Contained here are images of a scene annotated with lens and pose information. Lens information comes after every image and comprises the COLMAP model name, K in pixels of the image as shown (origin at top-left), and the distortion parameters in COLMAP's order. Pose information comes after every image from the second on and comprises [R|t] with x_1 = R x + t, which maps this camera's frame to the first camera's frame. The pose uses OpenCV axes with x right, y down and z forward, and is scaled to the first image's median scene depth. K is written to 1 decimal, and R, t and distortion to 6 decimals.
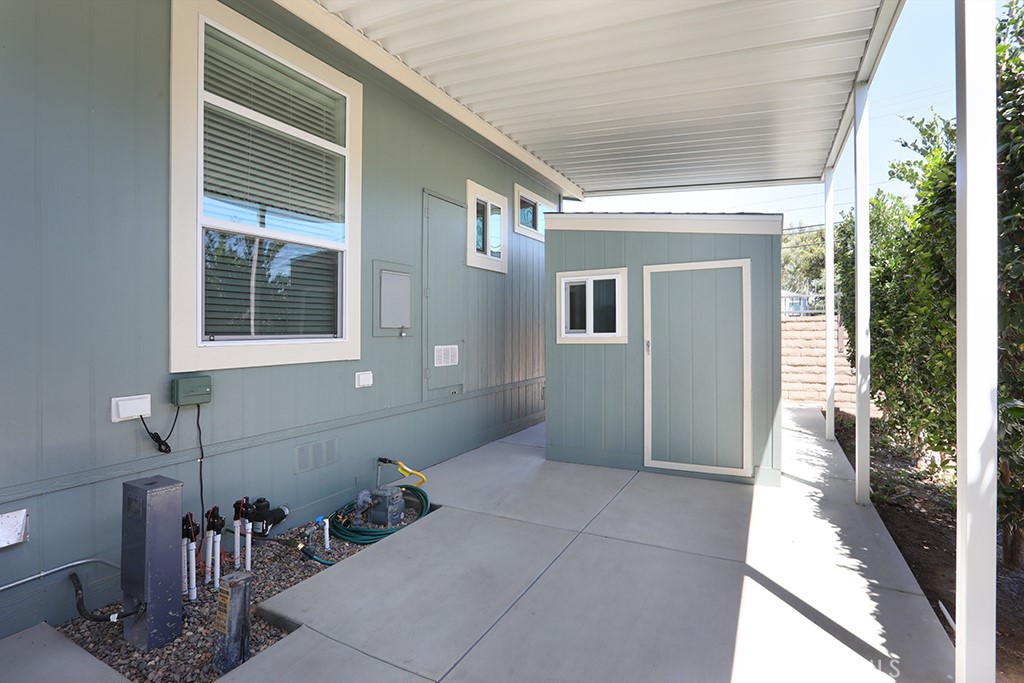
lens RADIAL K [[504.7, 0, 509.8], [0, 504.7, 321.7], [0, 0, 1]] dist [-0.021095, 0.001160]
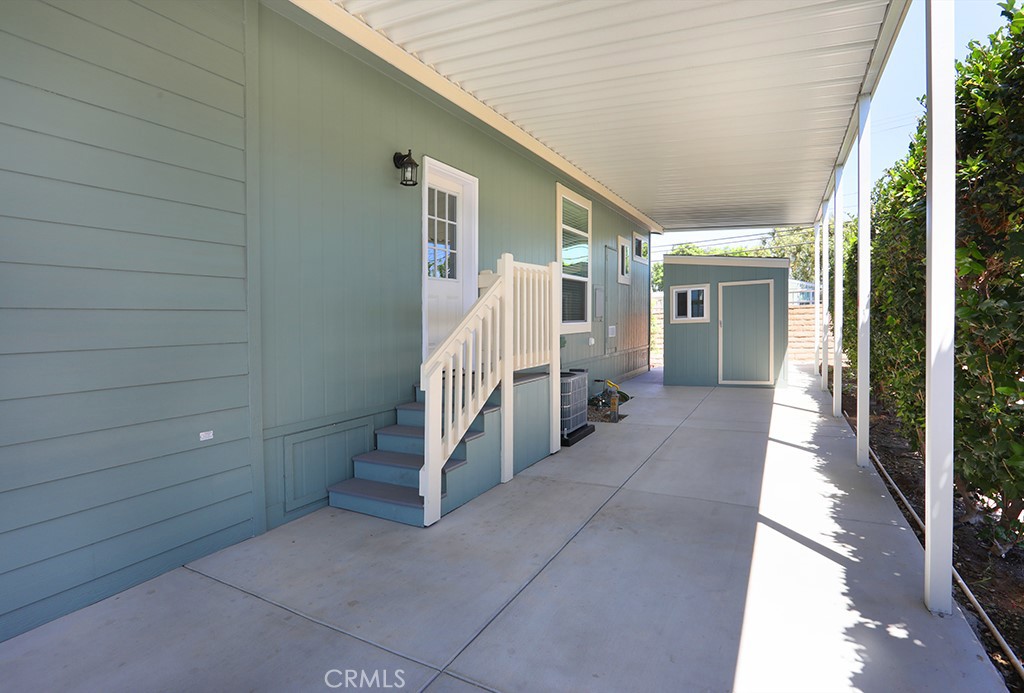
lens RADIAL K [[494.8, 0, 512.0], [0, 494.8, 346.5], [0, 0, 1]] dist [-0.023002, -0.000355]
pose [[0.999457, -0.023365, -0.023215, -0.472645], [0.024916, 0.997309, 0.068953, -0.013825], [0.021542, -0.069494, 0.997350, -0.897376]]
